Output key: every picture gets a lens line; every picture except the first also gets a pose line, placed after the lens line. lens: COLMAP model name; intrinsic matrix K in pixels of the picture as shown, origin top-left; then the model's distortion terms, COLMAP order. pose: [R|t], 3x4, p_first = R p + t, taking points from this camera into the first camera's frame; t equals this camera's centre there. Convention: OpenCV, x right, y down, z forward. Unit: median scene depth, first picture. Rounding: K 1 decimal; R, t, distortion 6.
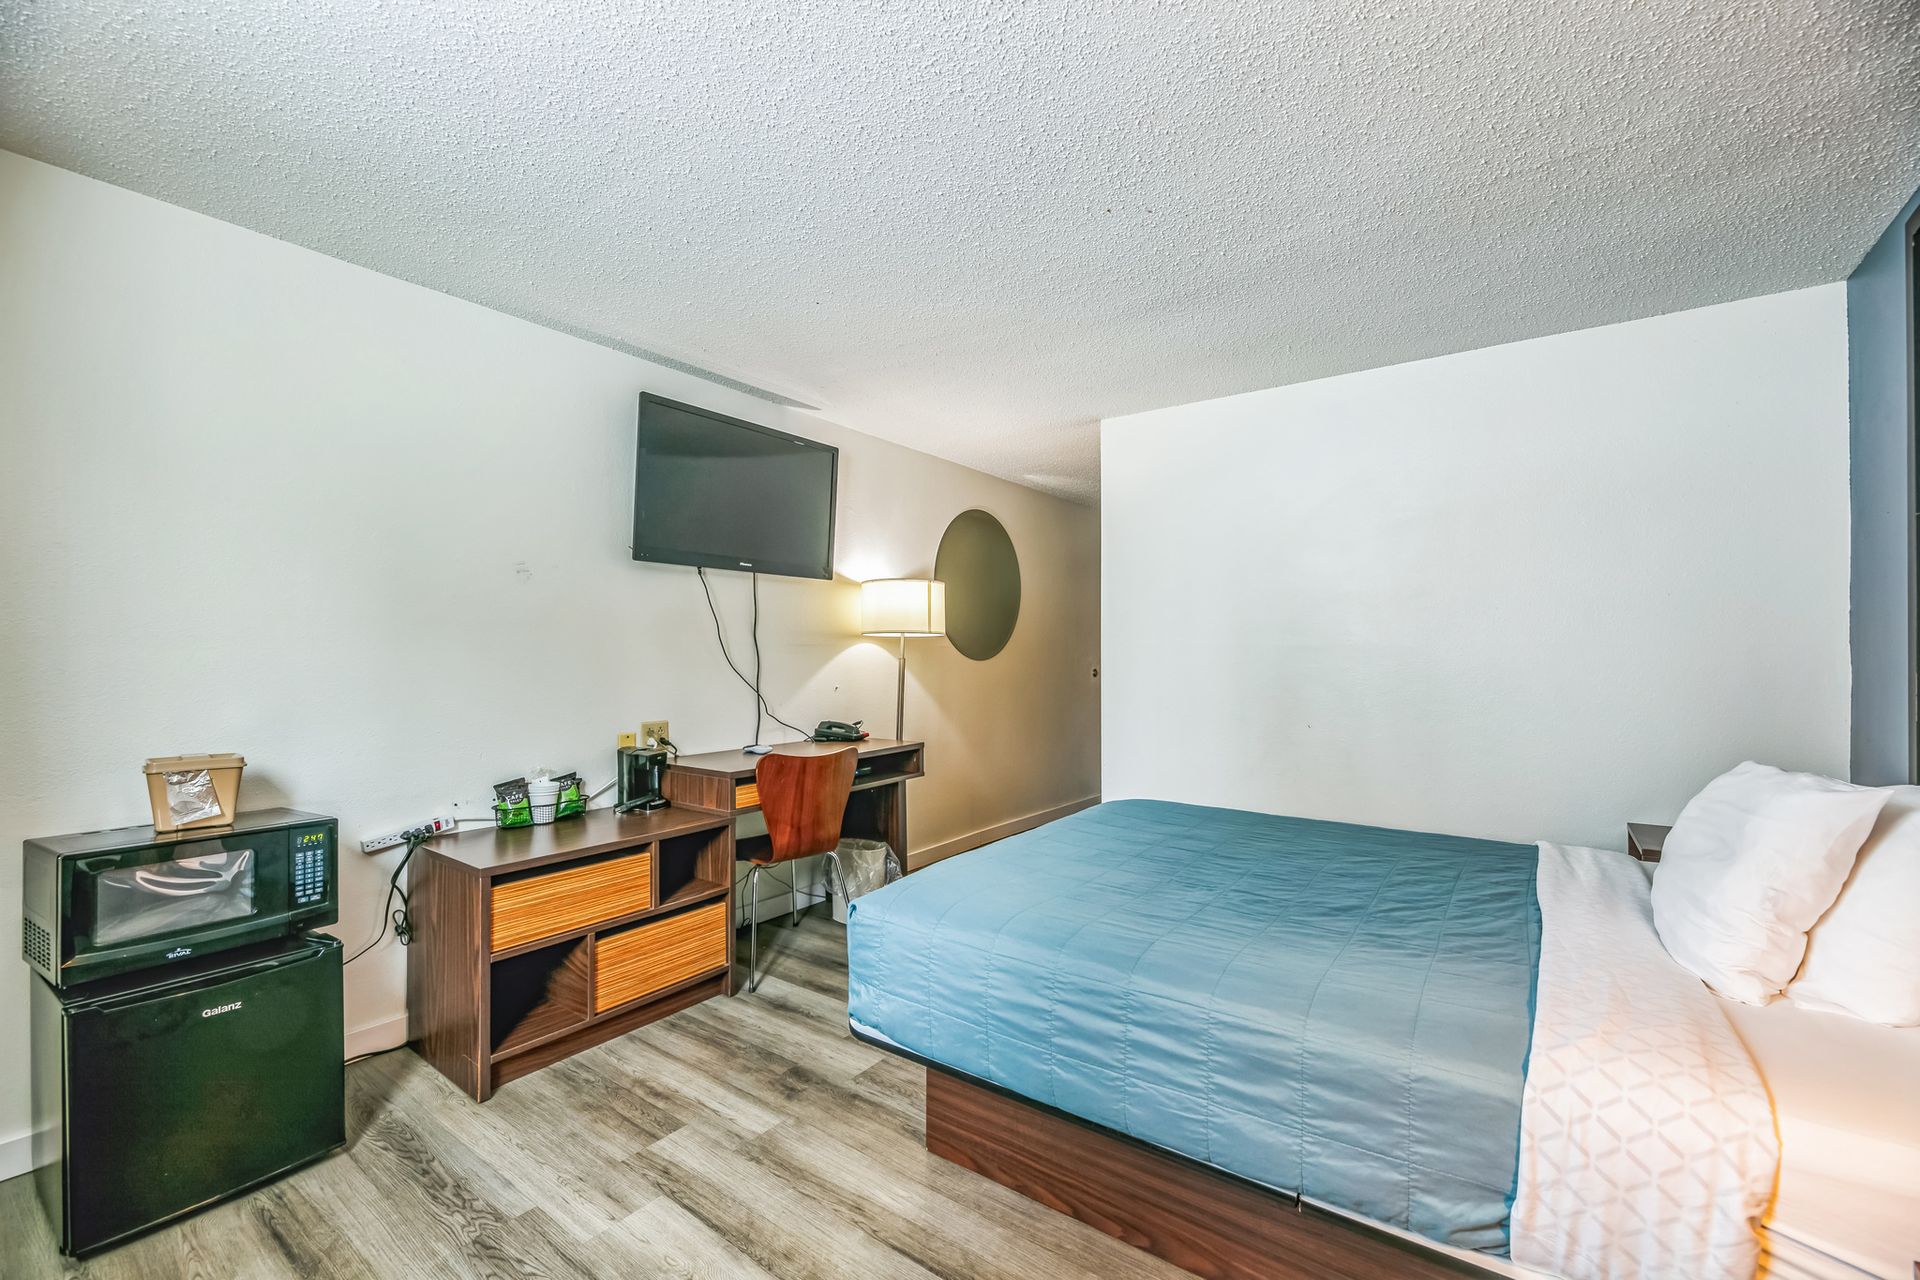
lens RADIAL K [[776.4, 0, 963.0], [0, 776.4, 656.5], [0, 0, 1]] dist [-0.000449, -0.003376]
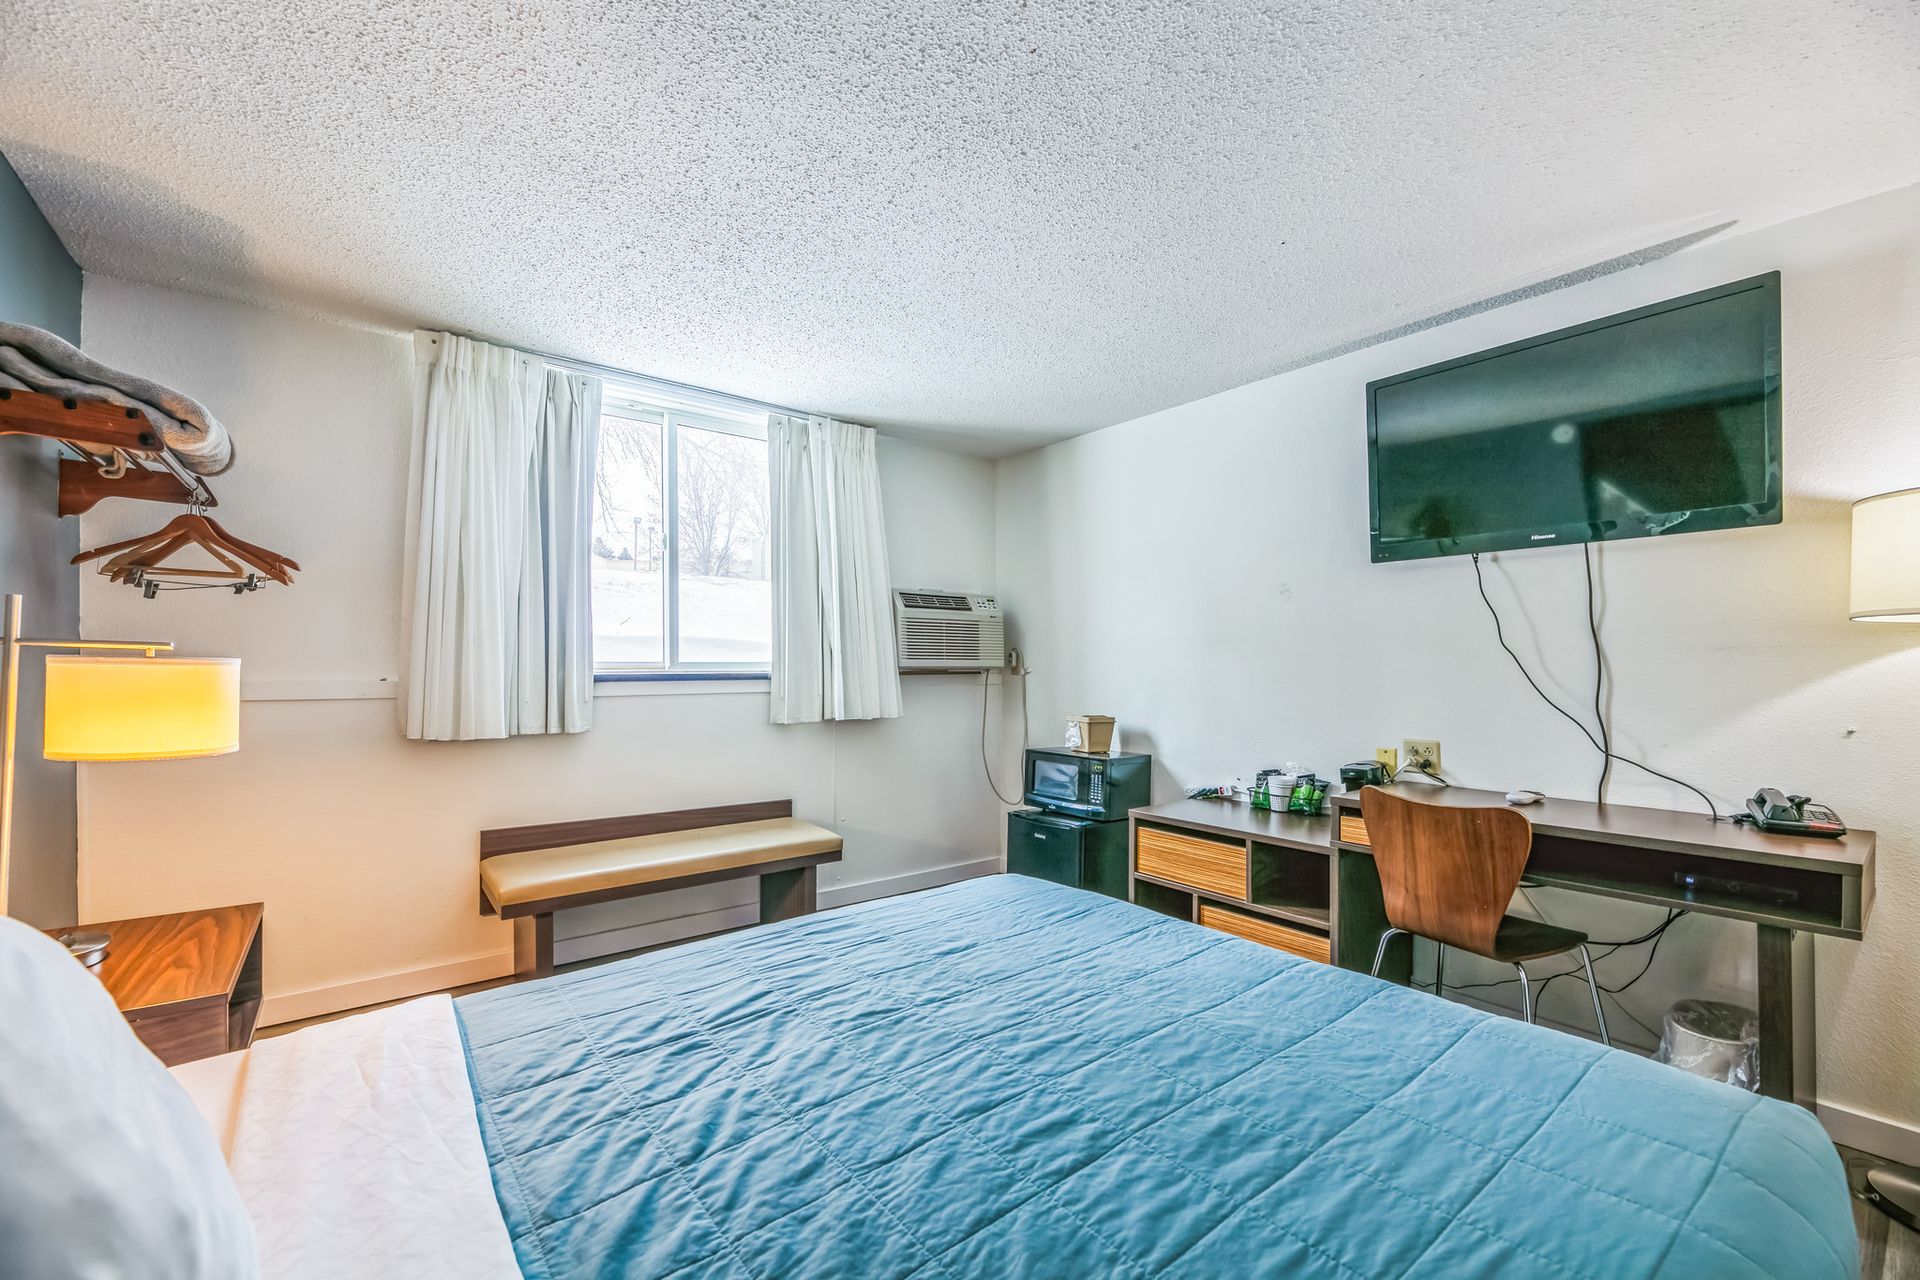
lens RADIAL K [[795.6, 0, 953.2], [0, 795.6, 666.0], [0, 0, 1]] dist [-0.000278, -0.000163]
pose [[-0.277129, 0.005170, -0.960819, 0.671315], [-0.007642, 0.999942, 0.007585, -0.002862], [0.960802, 0.009444, -0.277074, 0.814020]]
